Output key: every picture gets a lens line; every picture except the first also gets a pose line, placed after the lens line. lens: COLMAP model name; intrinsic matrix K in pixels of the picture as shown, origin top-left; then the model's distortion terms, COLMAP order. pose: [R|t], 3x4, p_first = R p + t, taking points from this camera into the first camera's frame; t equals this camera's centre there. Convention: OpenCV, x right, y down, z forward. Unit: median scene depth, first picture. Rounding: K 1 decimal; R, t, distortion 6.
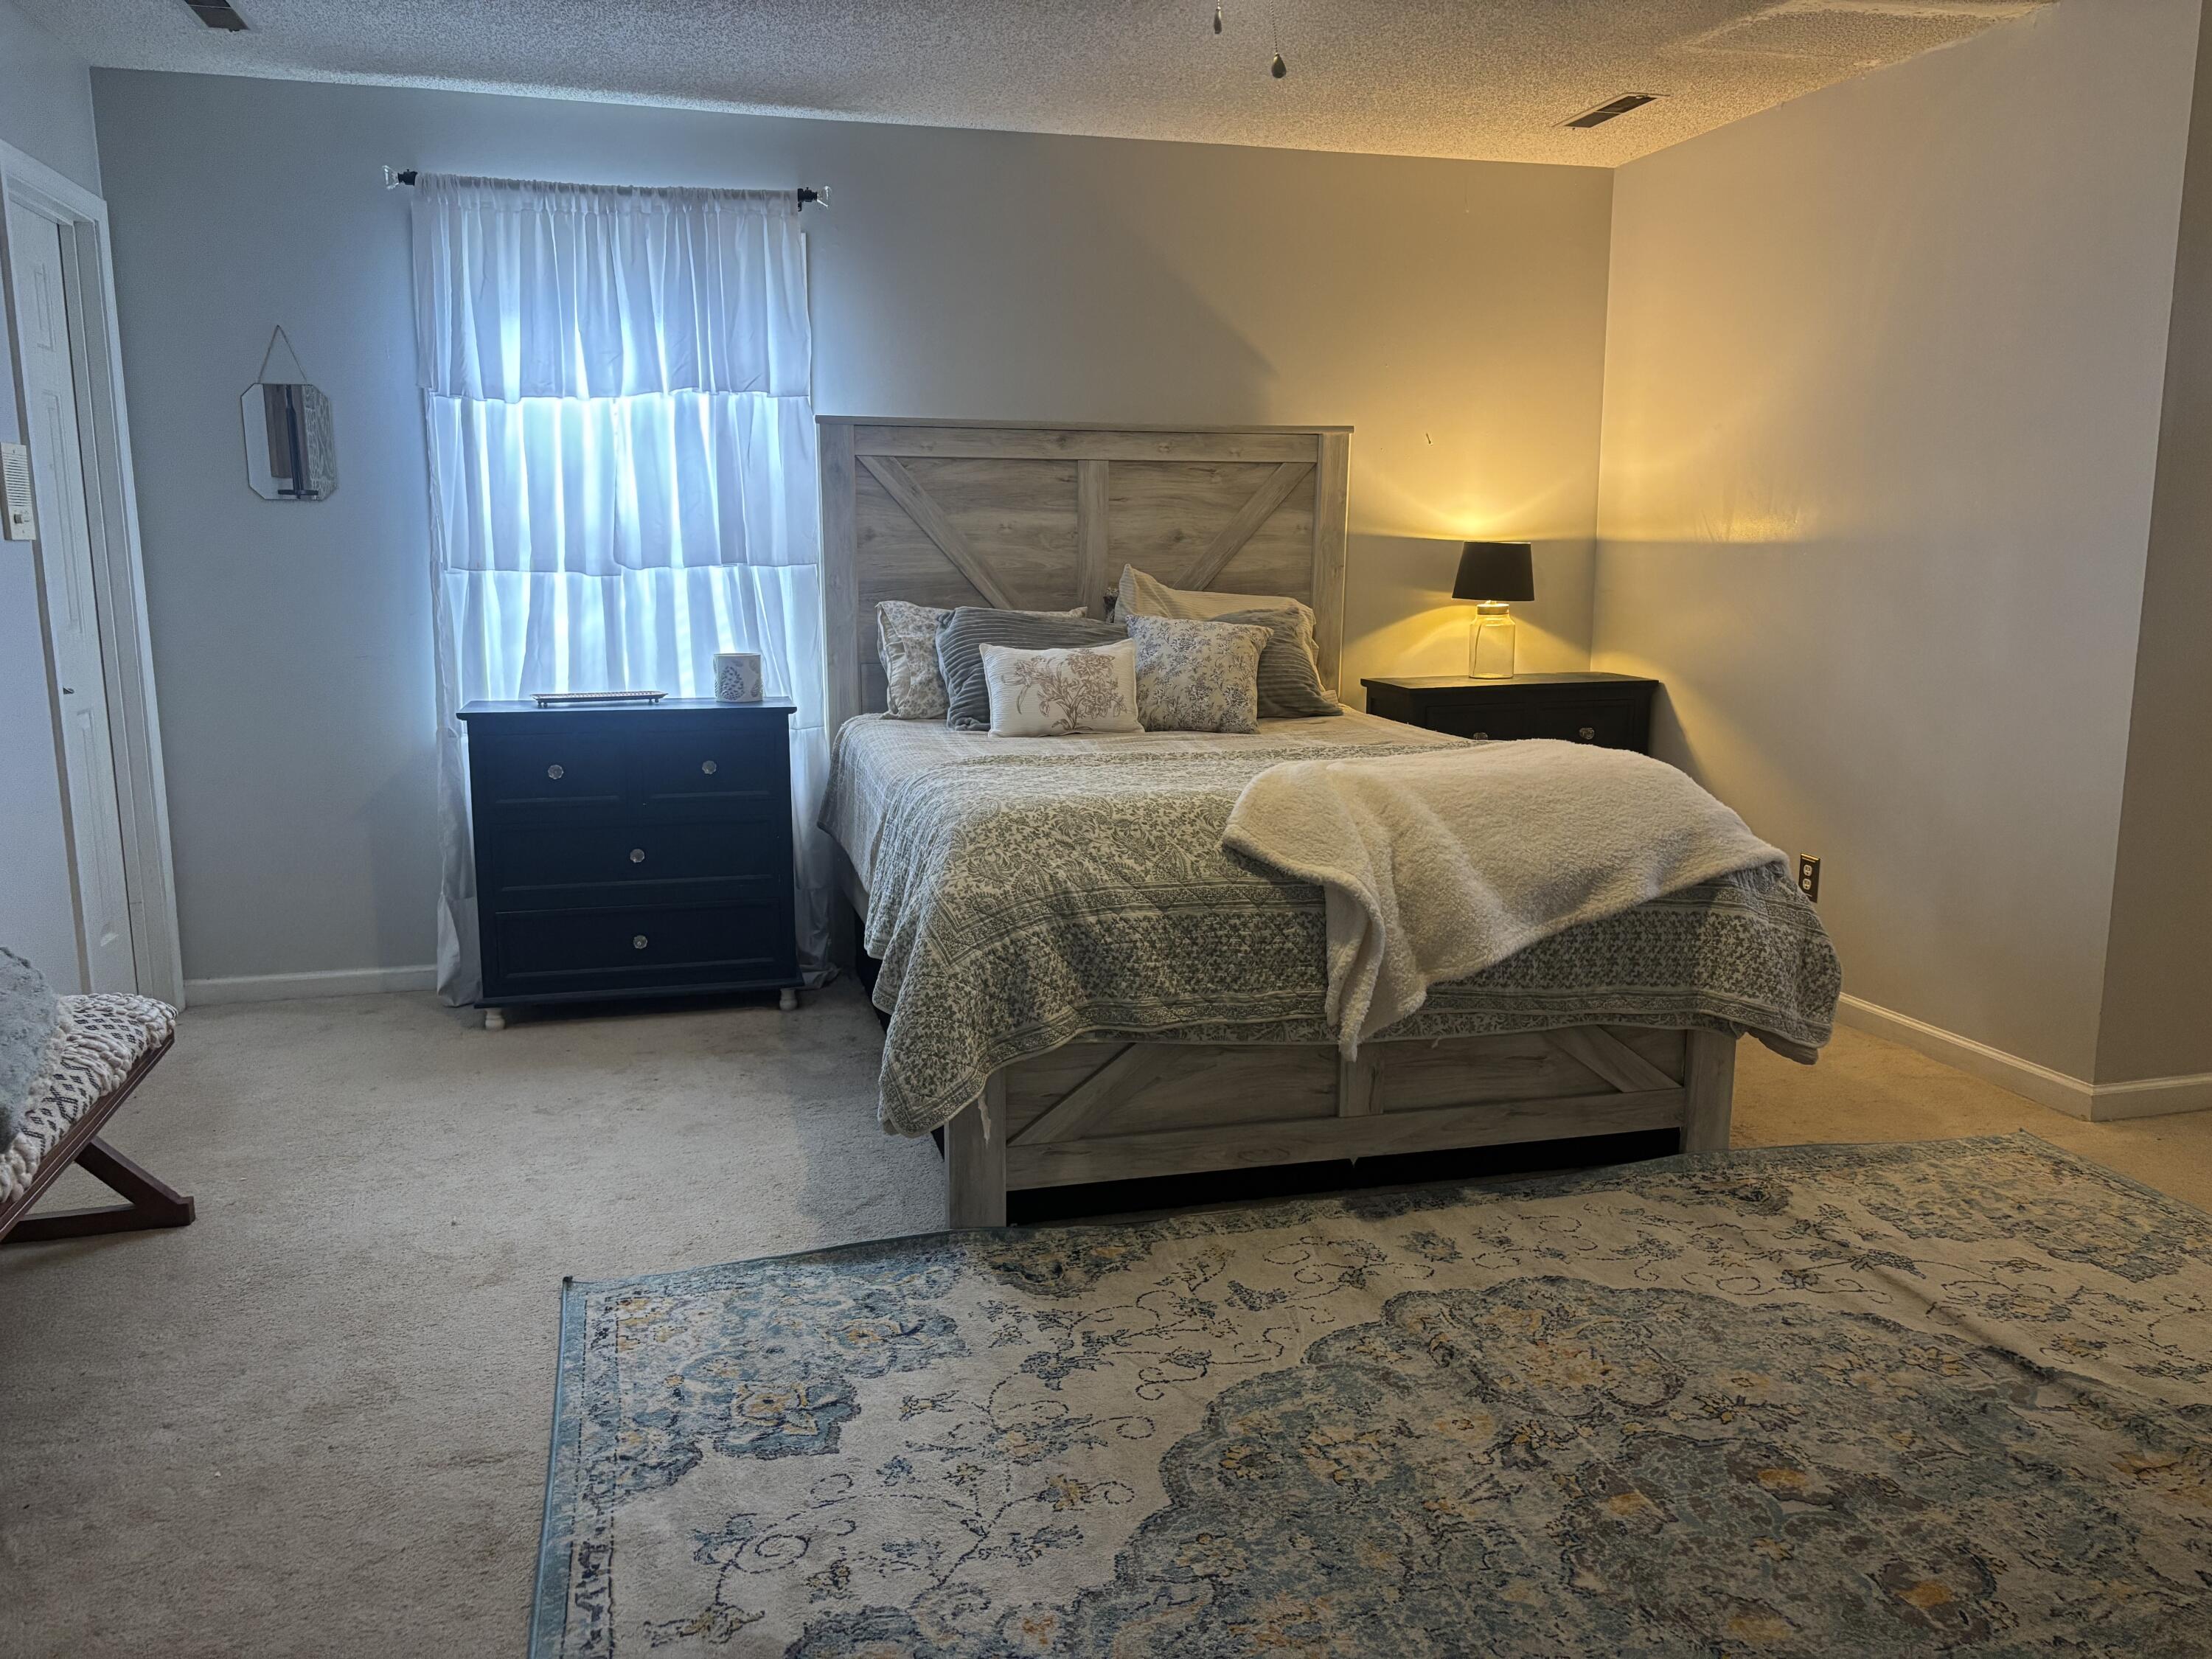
lens RADIAL K [[1664.8, 0, 1112.3], [0, 1664.8, 826.1], [0, 0, 1]] dist [0.046080, -0.051063]
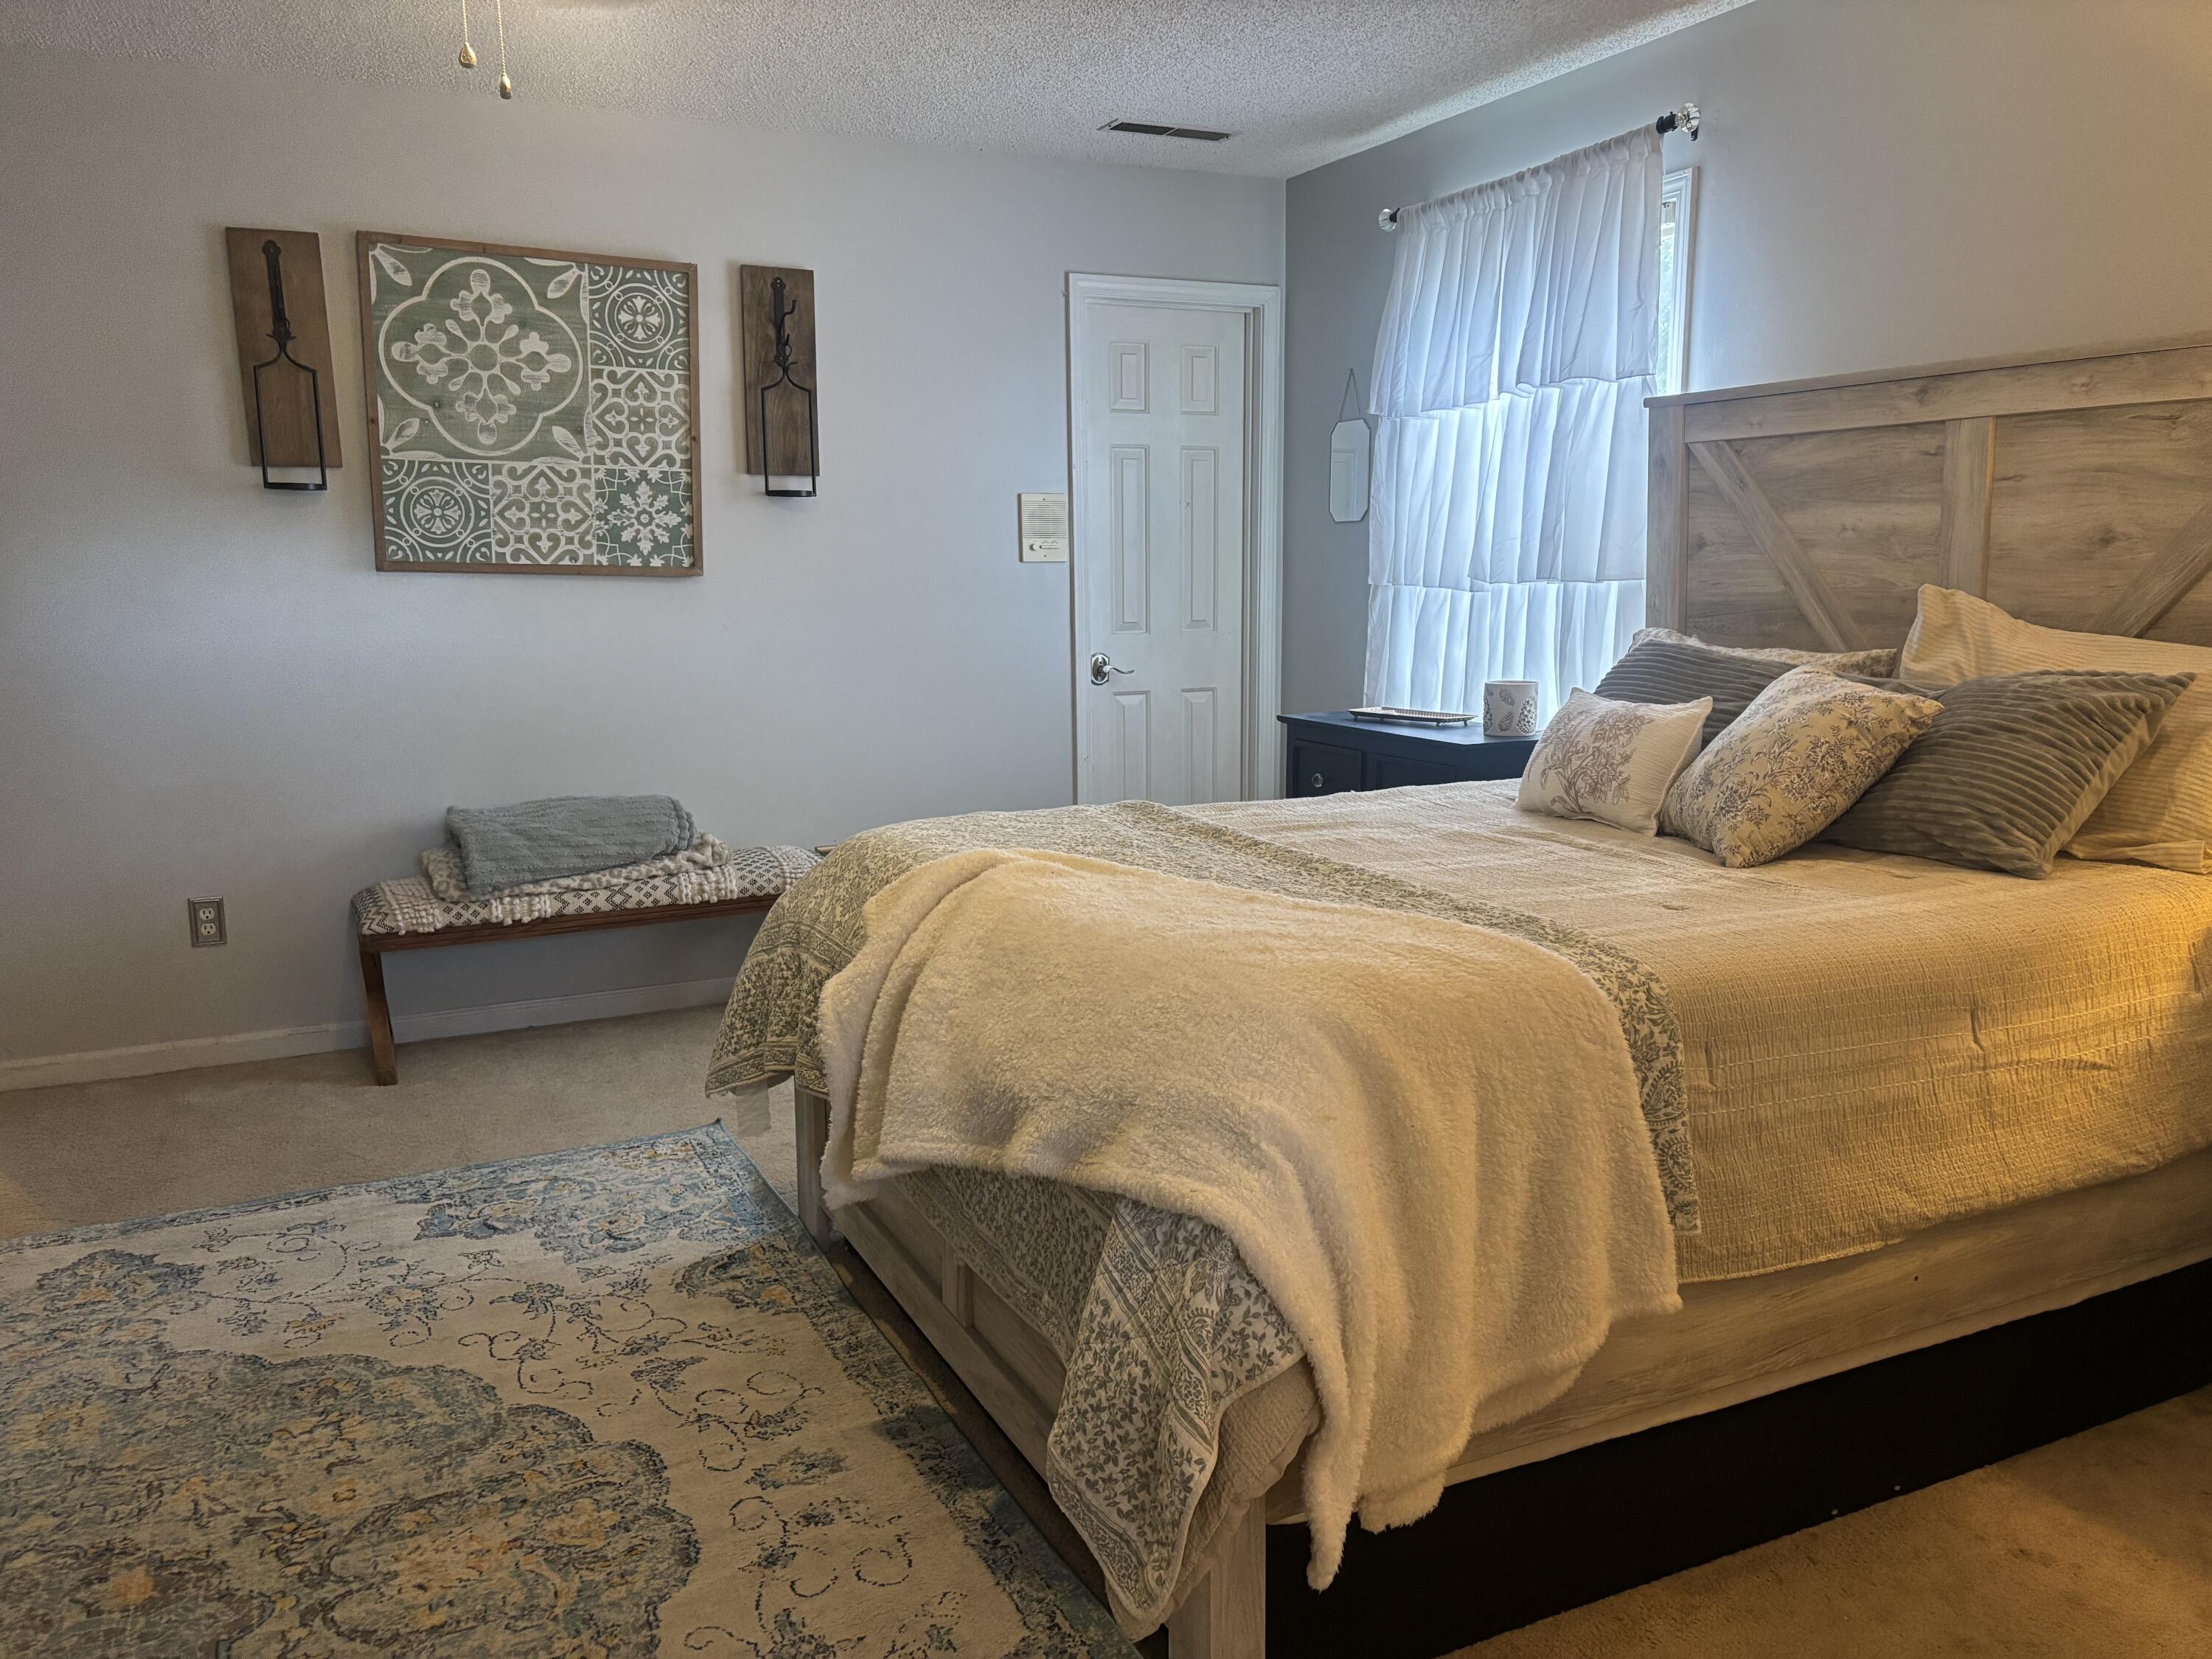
lens RADIAL K [[1664.8, 0, 1114.7], [0, 1664.8, 840.8], [0, 0, 1]] dist [0.046080, -0.051063]
pose [[0.192015, 0.162034, -0.967923, 0.907048], [-0.154779, 0.978932, 0.133173, -0.157935], [0.969110, 0.124243, 0.213049, 0.920637]]
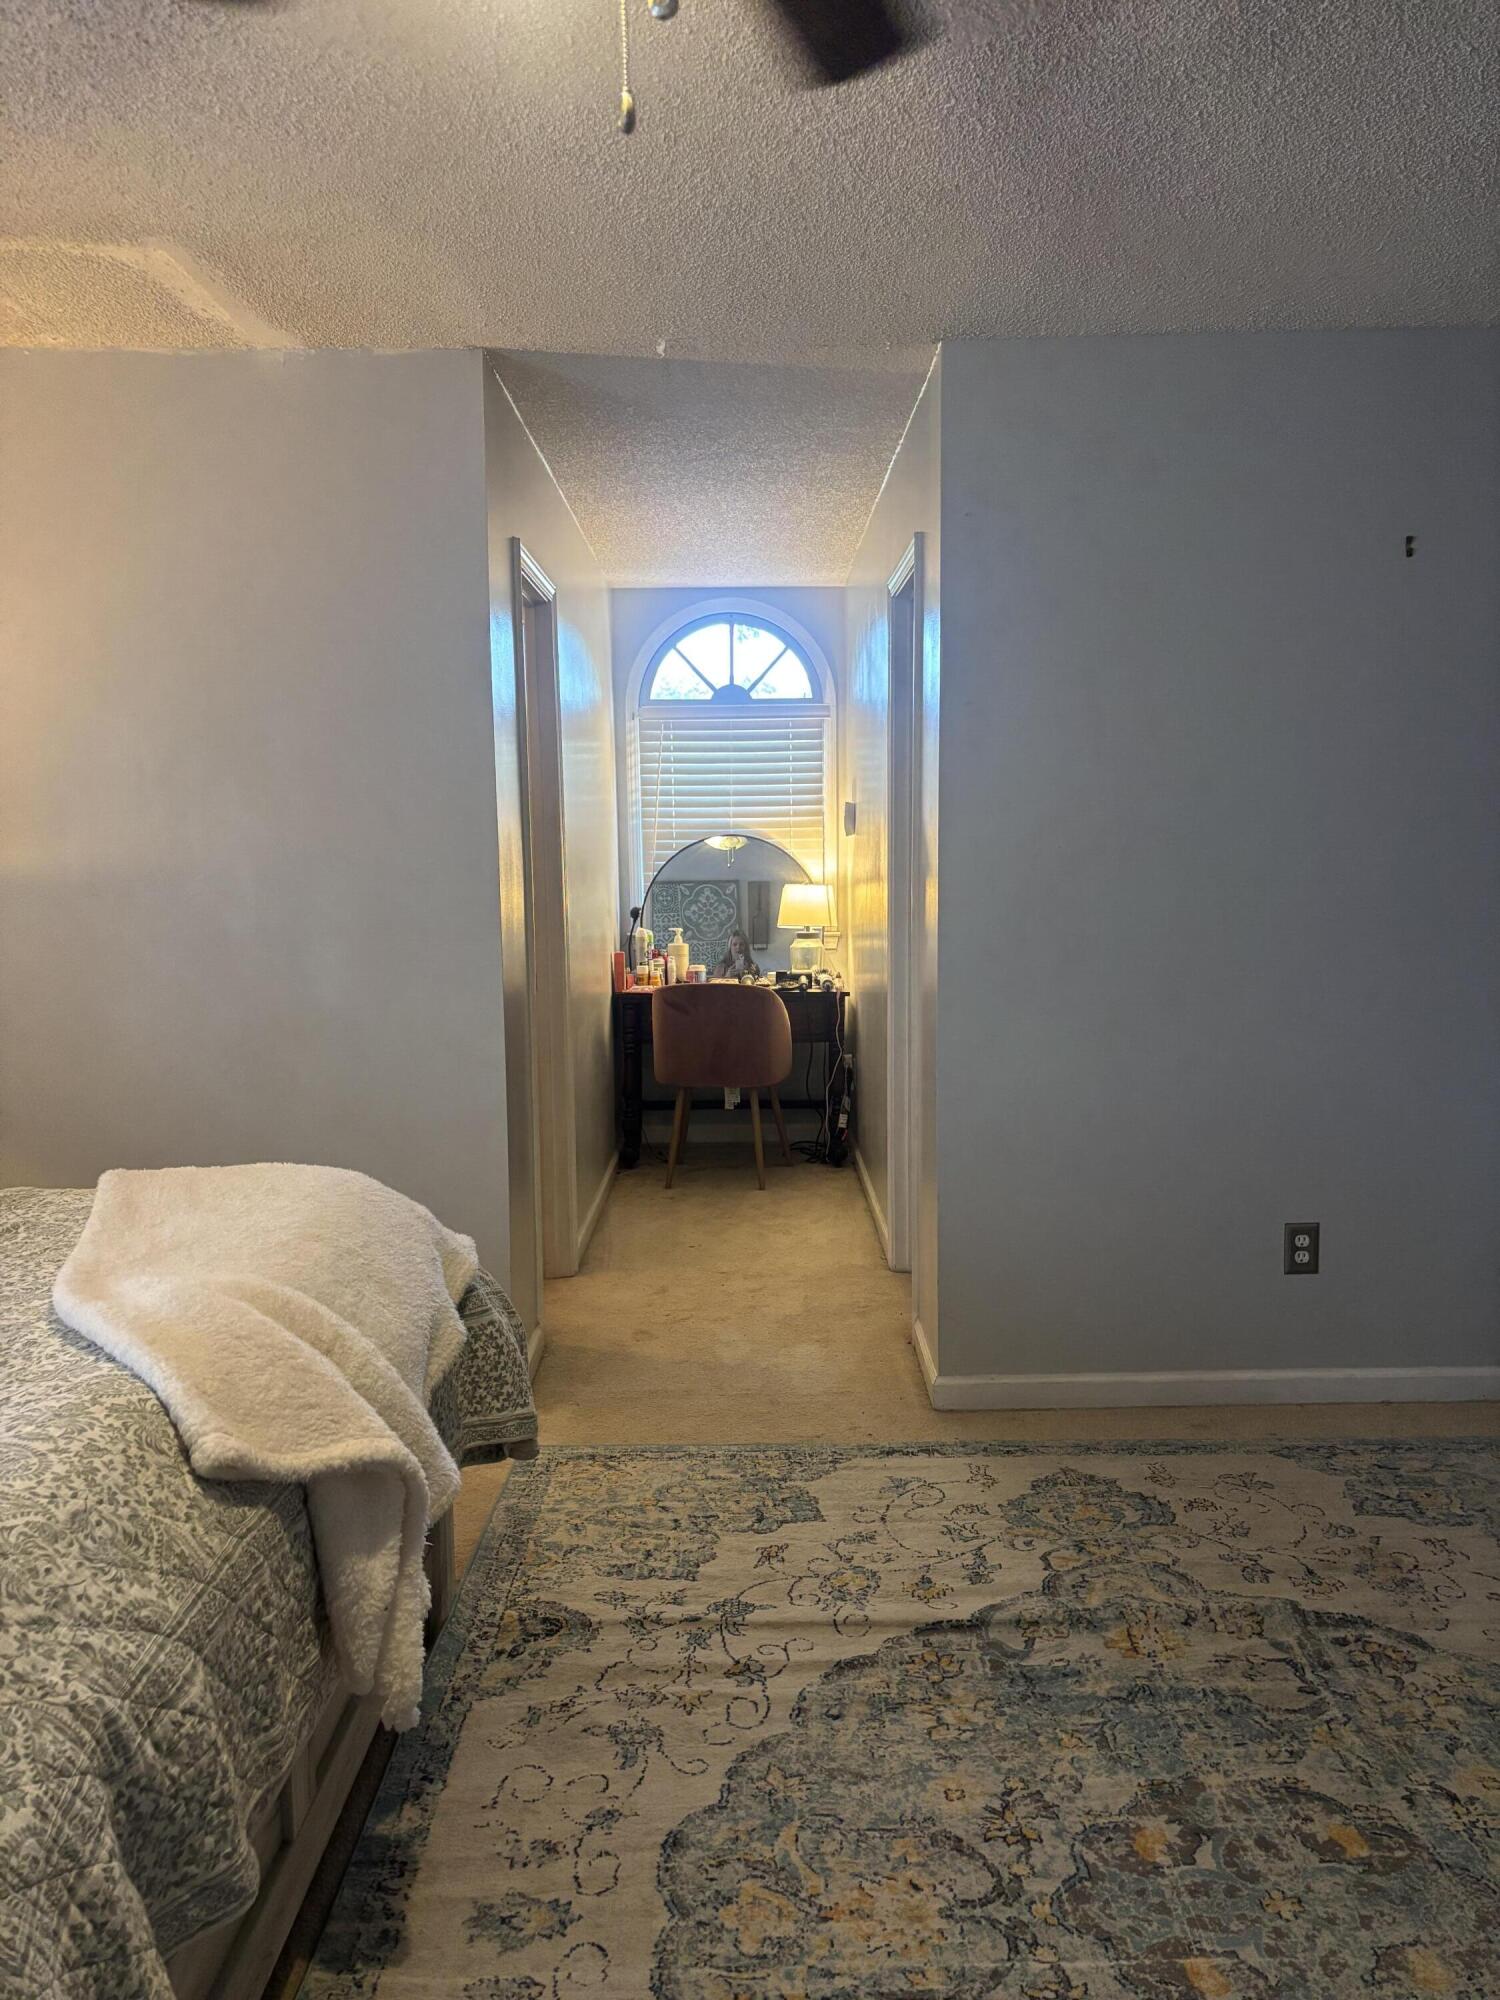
lens RADIAL K [[1505.2, 0, 753.8], [0, 1505.2, 1032.8], [0, 0, 1]] dist [0.046080, -0.051063]
pose [[0.260398, -0.120742, 0.957922, -0.328626], [0.175407, 0.981555, 0.076038, -0.132464], [-0.949434, 0.148226, 0.276774, 0.669474]]
